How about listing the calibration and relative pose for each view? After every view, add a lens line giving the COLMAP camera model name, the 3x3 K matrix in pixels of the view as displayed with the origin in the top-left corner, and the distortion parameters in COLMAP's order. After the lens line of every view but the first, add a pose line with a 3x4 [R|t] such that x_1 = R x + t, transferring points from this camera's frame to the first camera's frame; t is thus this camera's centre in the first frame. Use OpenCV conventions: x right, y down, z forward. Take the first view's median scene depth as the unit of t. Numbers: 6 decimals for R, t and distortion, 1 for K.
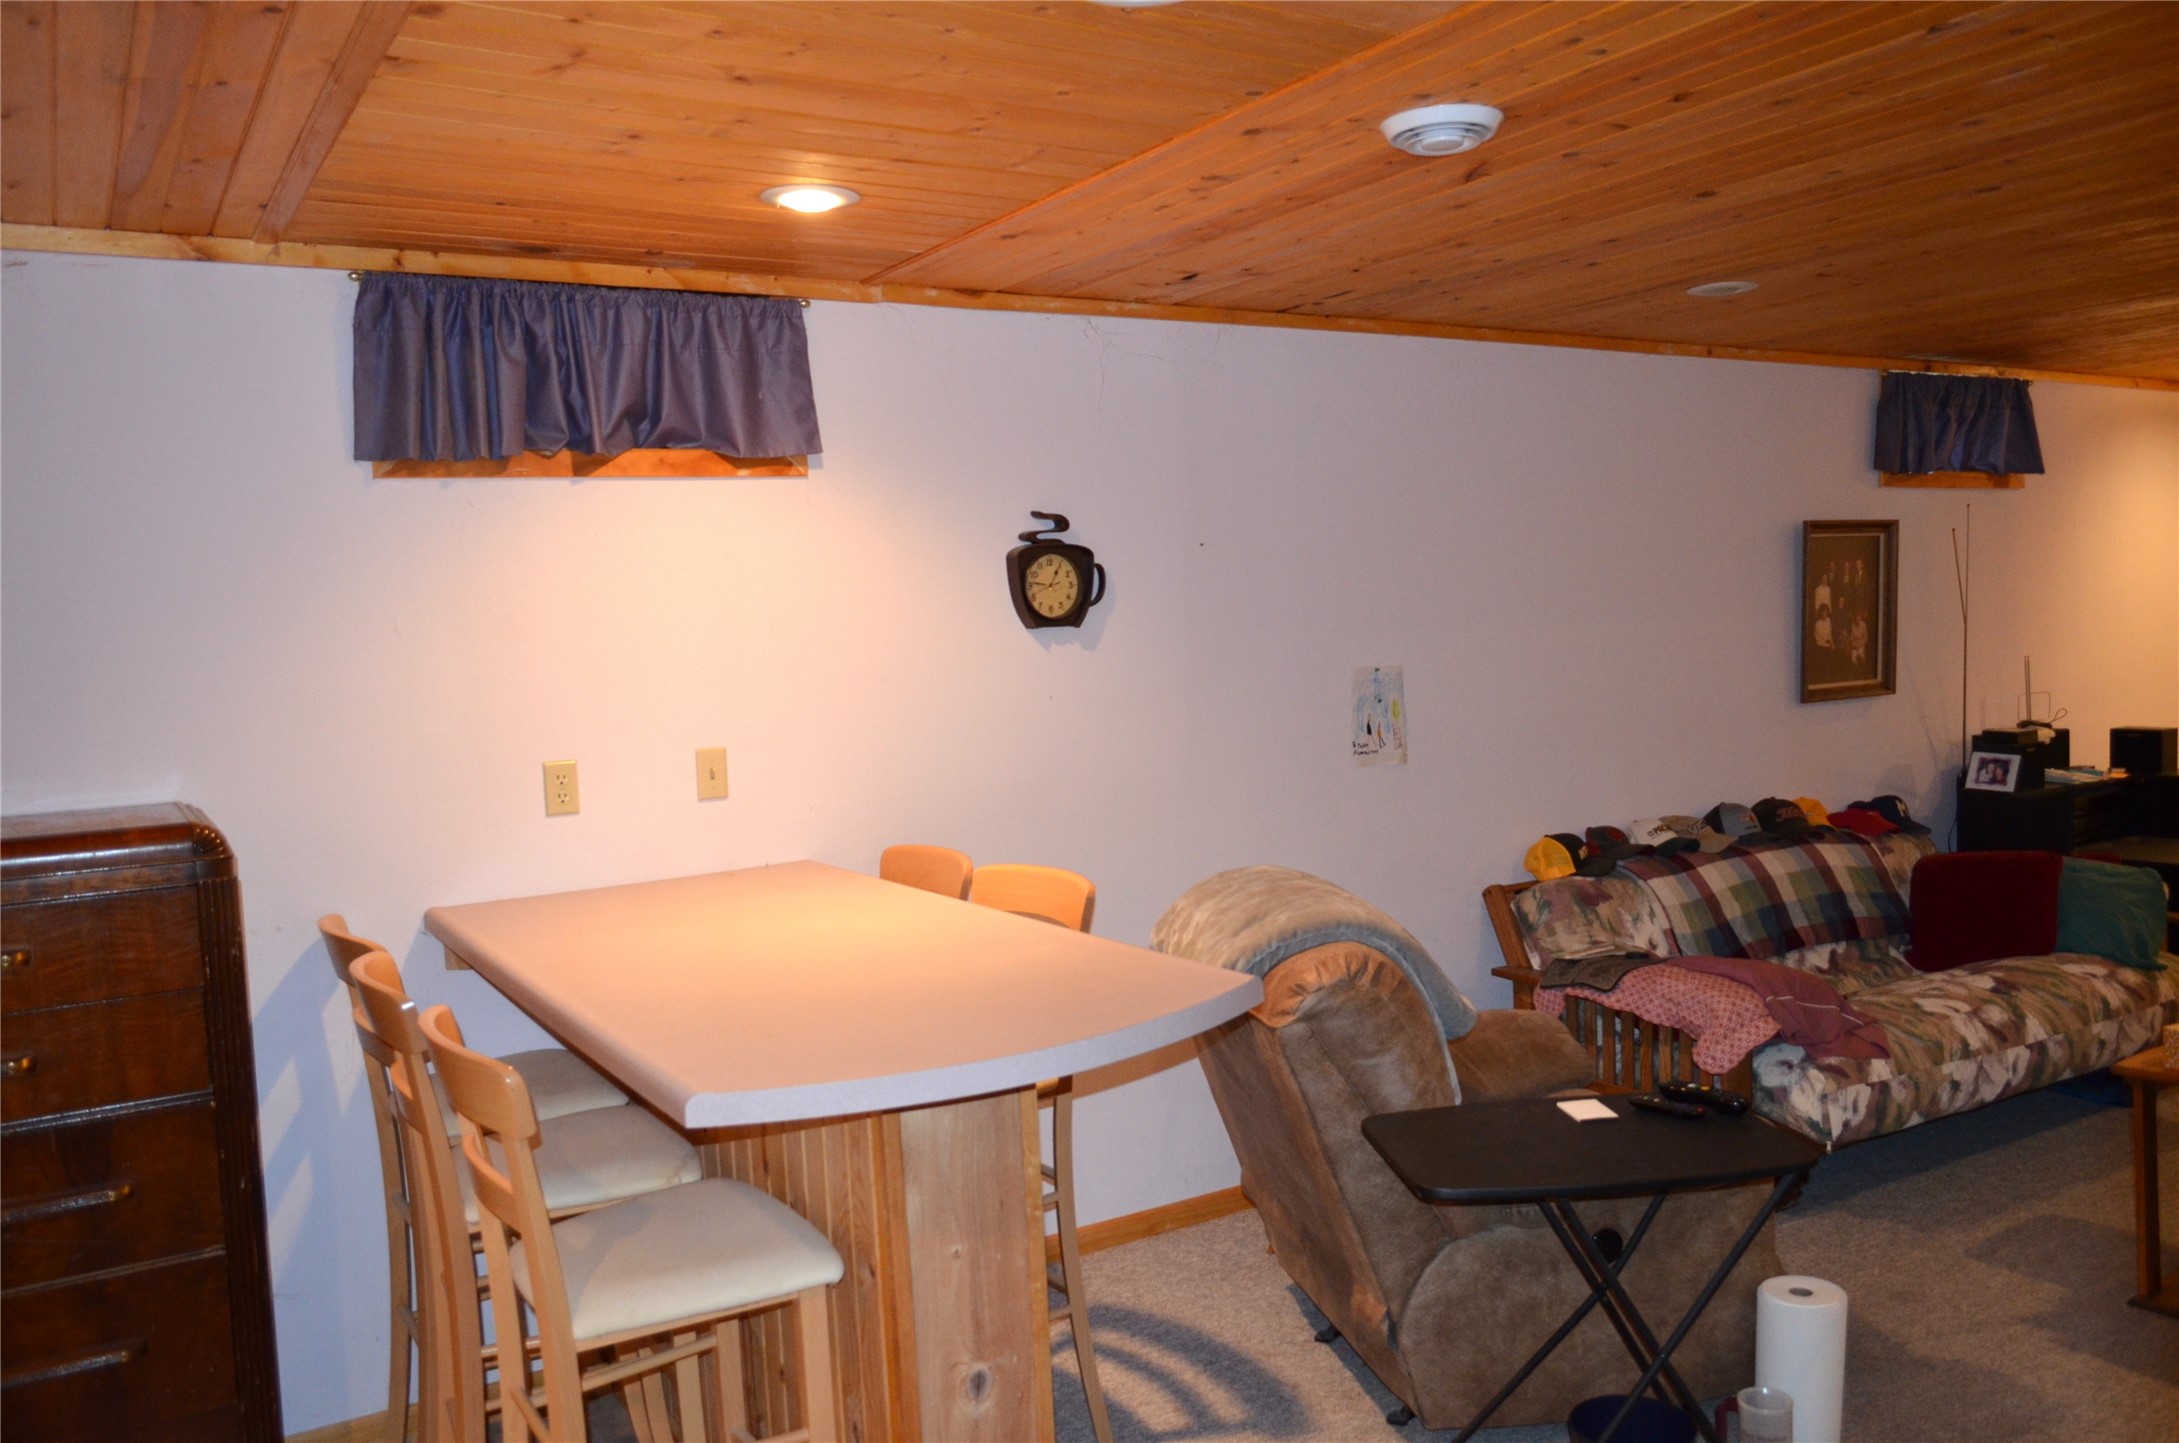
lens RADIAL K [[1710.6, 0, 1089.5], [0, 1710.6, 721.5], [0, 0, 1]] dist [-0.011884, -0.001675]
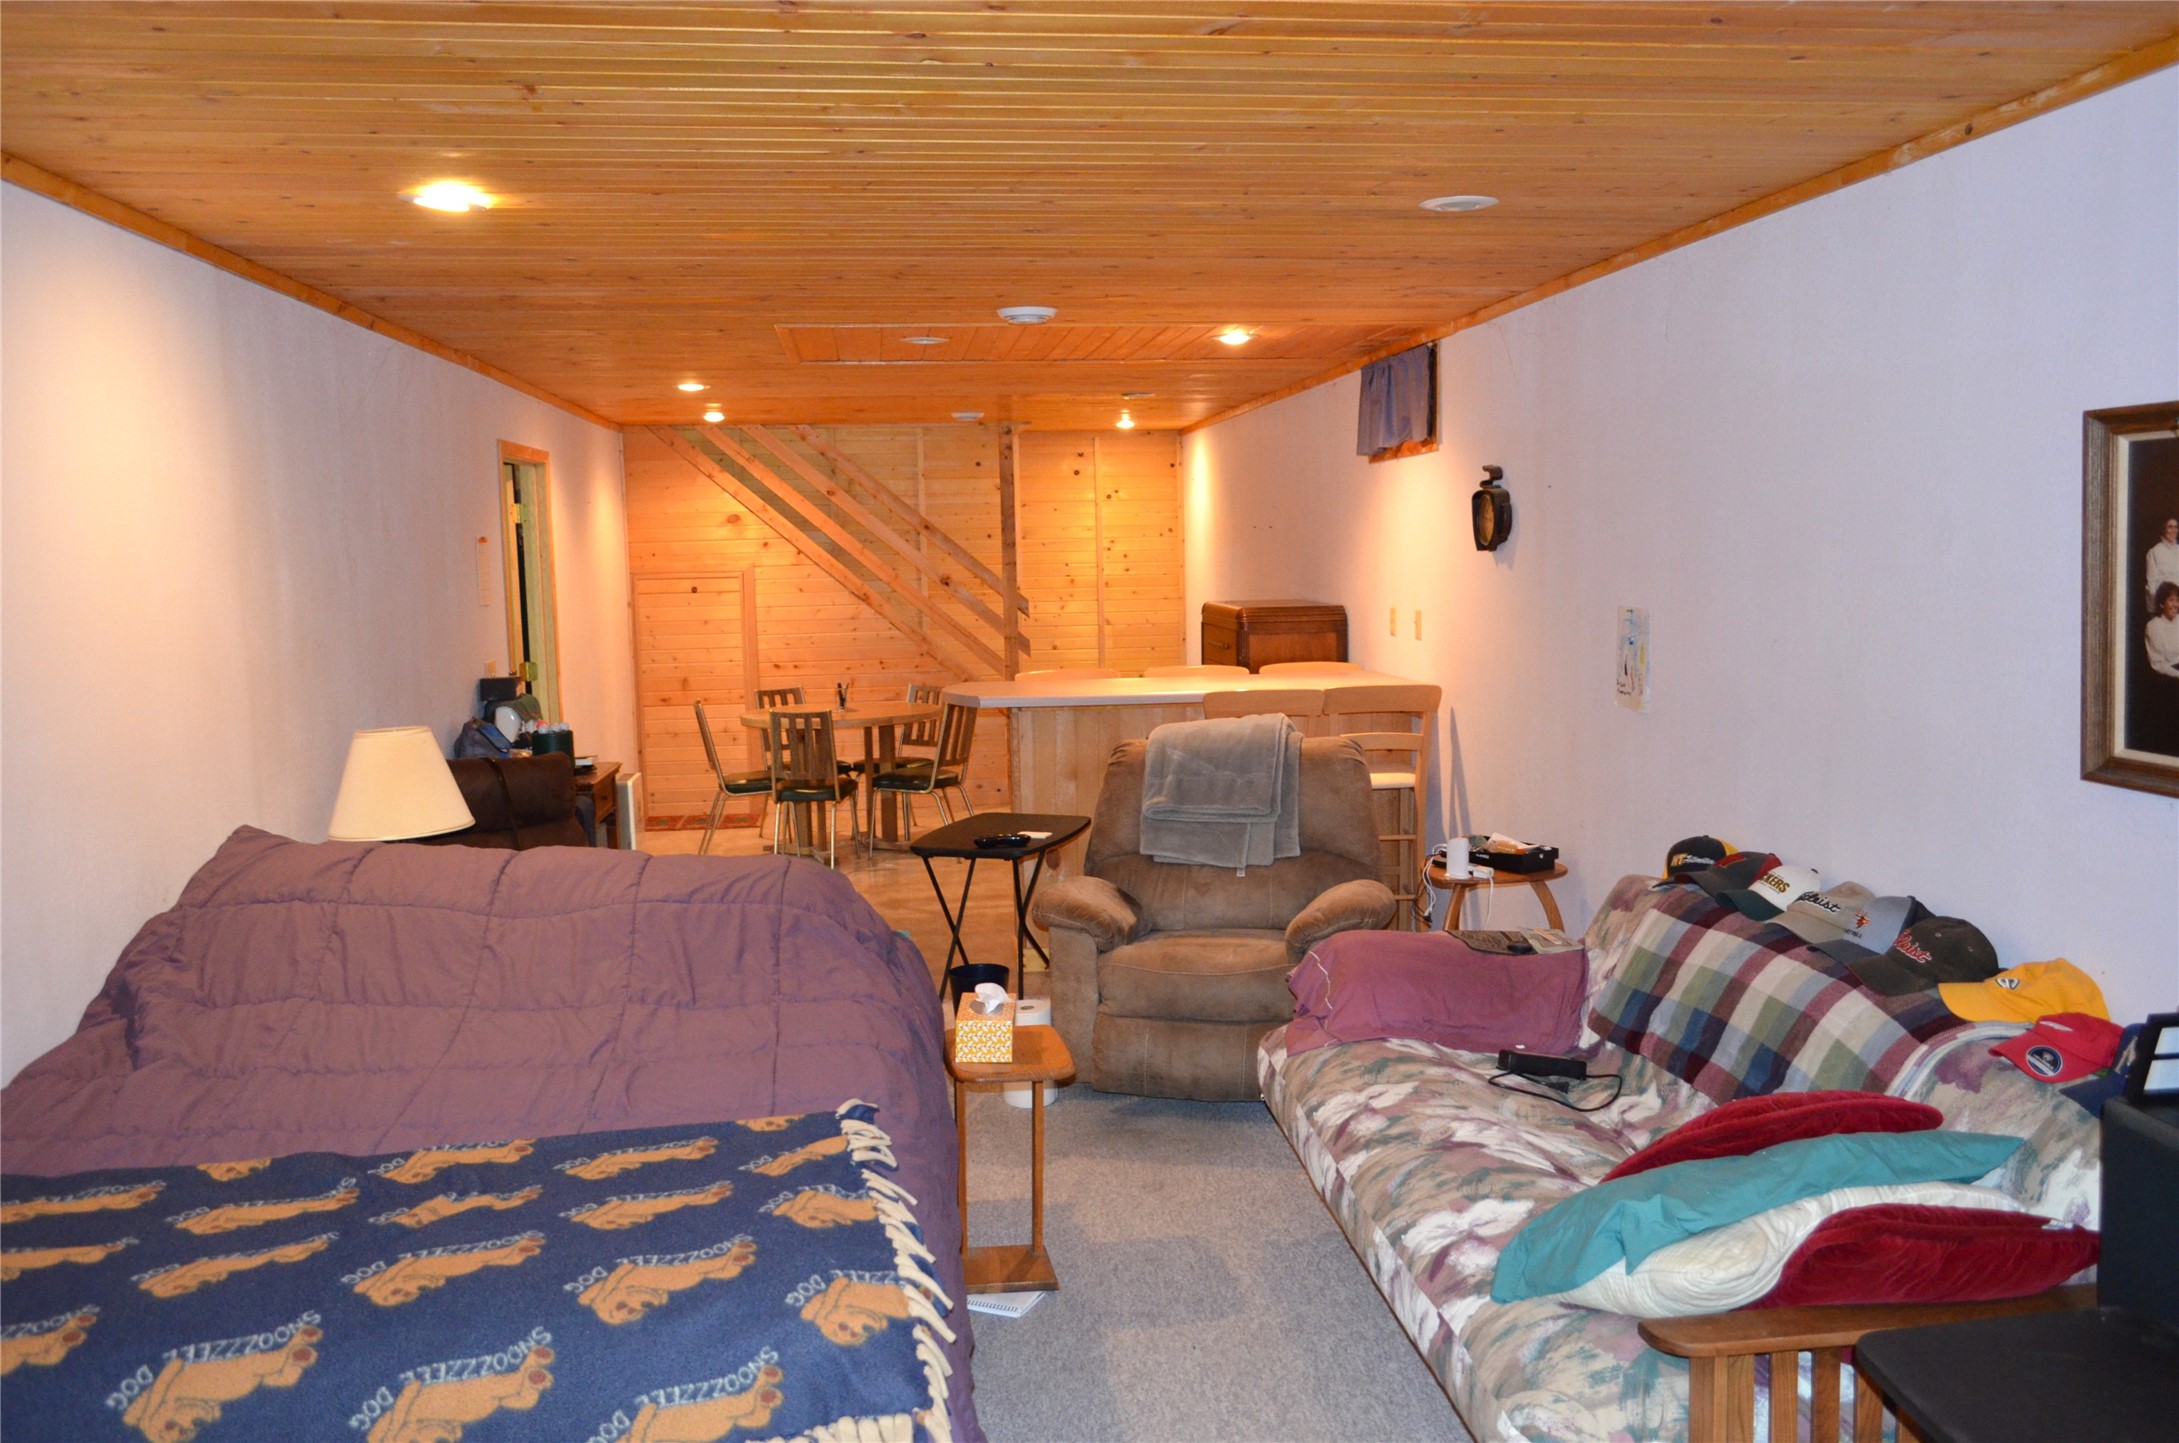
lens RADIAL K [[1710.6, 0, 1089.5], [0, 1710.6, 721.5], [0, 0, 1]] dist [-0.011884, -0.001675]
pose [[-0.423905, 0.146913, -0.893712, 1.273433], [-0.015531, 0.985432, 0.169358, -0.138710], [0.905573, 0.085672, -0.415448, 1.217253]]
